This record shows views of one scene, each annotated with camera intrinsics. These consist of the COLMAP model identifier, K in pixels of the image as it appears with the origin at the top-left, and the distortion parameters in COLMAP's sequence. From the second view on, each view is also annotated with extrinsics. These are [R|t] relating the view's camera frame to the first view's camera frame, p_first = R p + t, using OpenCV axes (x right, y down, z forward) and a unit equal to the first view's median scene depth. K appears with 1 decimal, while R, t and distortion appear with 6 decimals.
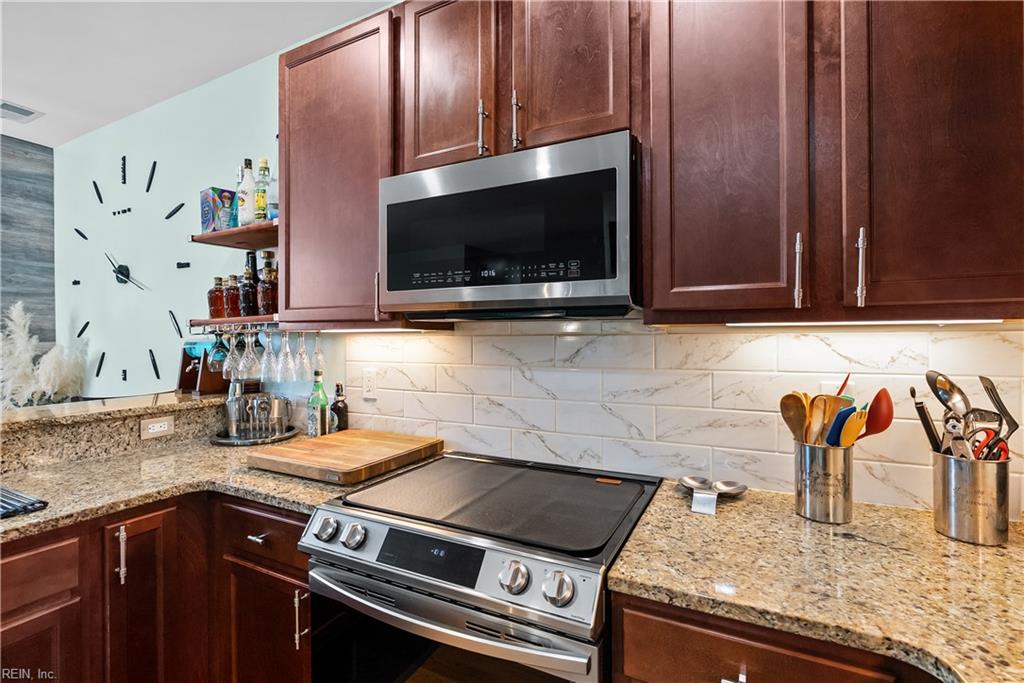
lens RADIAL K [[466.4, 0, 512.0], [0, 466.4, 339.8], [0, 0, 1]] dist [-0.011709, 0.003565]
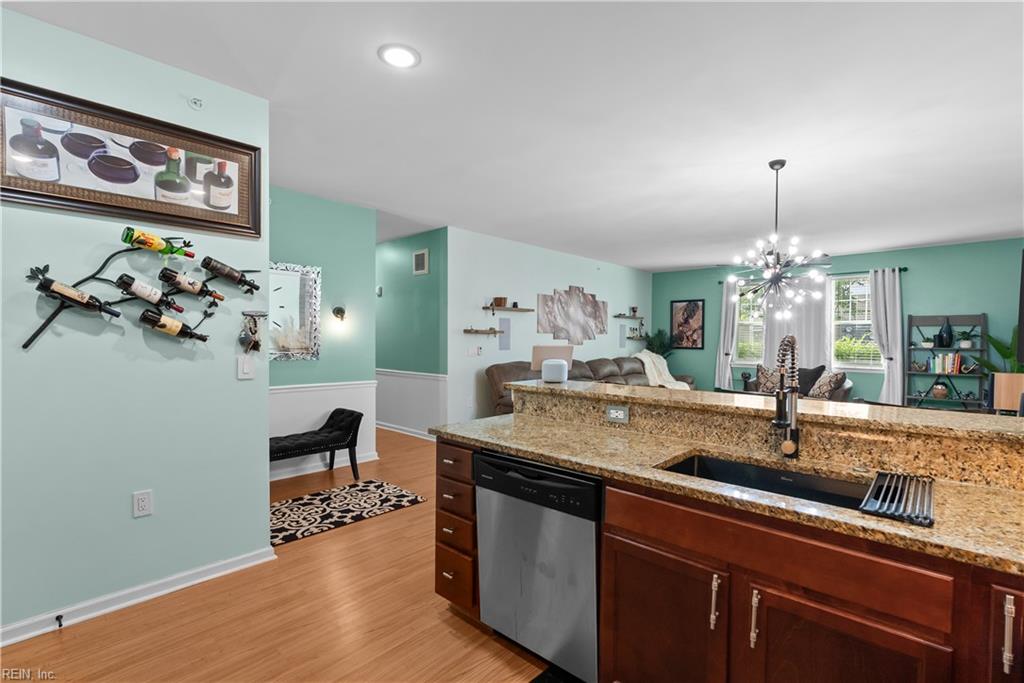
lens RADIAL K [[466.4, 0, 510.8], [0, 466.4, 350.2], [0, 0, 1]] dist [-0.011709, 0.003565]
pose [[-0.273755, 0.029466, -0.961348, 0.047879], [-0.009332, 0.999402, 0.033289, -0.001431], [0.961754, 0.018084, -0.273317, 0.316724]]
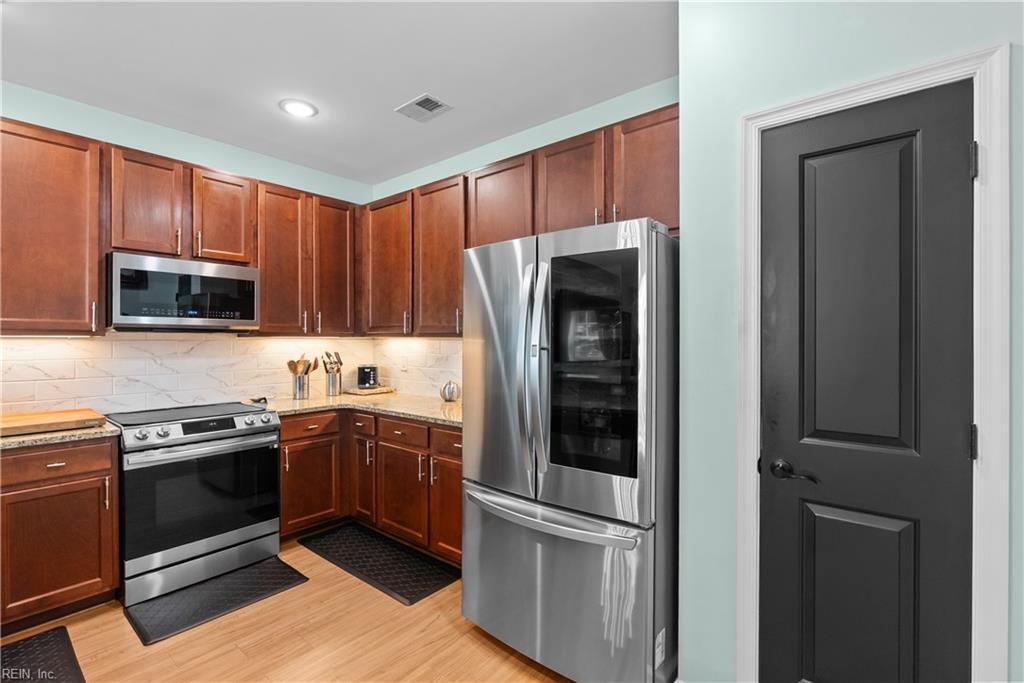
lens RADIAL K [[466.4, 0, 508.4], [0, 466.4, 342.0], [0, 0, 1]] dist [-0.011709, 0.003565]
pose [[0.222982, -0.001480, 0.974821, -1.373441], [0.002335, 0.999997, 0.000984, -0.000916], [-0.974820, 0.002057, 0.222985, -0.704446]]
